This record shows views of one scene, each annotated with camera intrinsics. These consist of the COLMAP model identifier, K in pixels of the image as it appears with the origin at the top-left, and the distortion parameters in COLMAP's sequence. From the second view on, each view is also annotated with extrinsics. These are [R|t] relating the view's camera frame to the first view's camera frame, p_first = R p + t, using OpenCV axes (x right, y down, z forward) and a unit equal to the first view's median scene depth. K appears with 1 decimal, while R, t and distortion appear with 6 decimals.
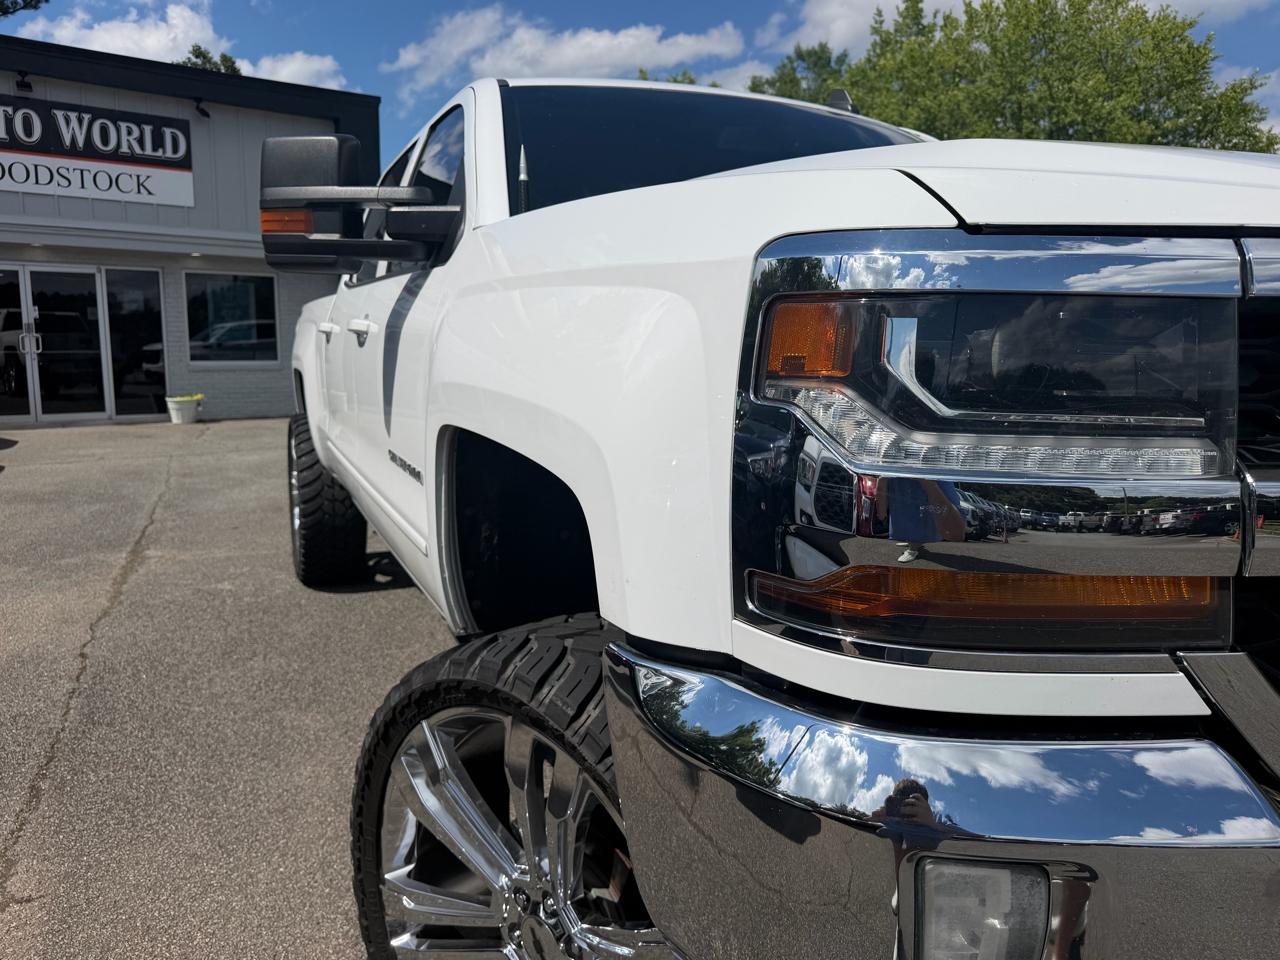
lens RADIAL K [[966.4, 0, 666.9], [0, 966.4, 482.2], [0, 0, 1]] dist [-0.007268, -0.002500]
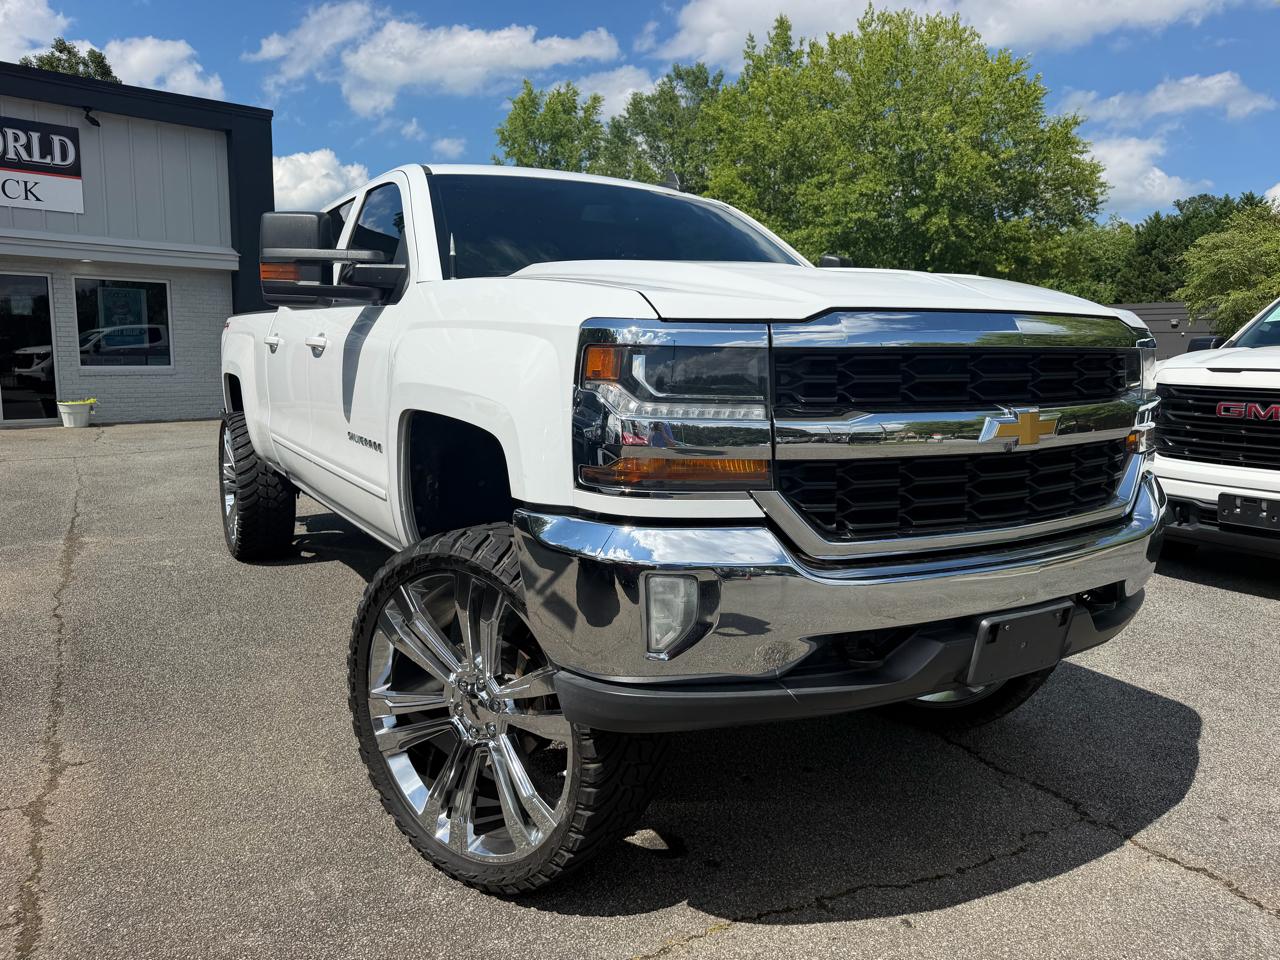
lens RADIAL K [[934.8, 0, 640.0], [0, 934.8, 480.0], [0, 0, 1]] dist [-0.001812, 0.000162]
pose [[0.995859, -0.009746, 0.090384, 0.002907], [0.010065, 0.999945, -0.003069, 0.013999], [-0.090349, 0.003966, 0.995902, -0.123845]]
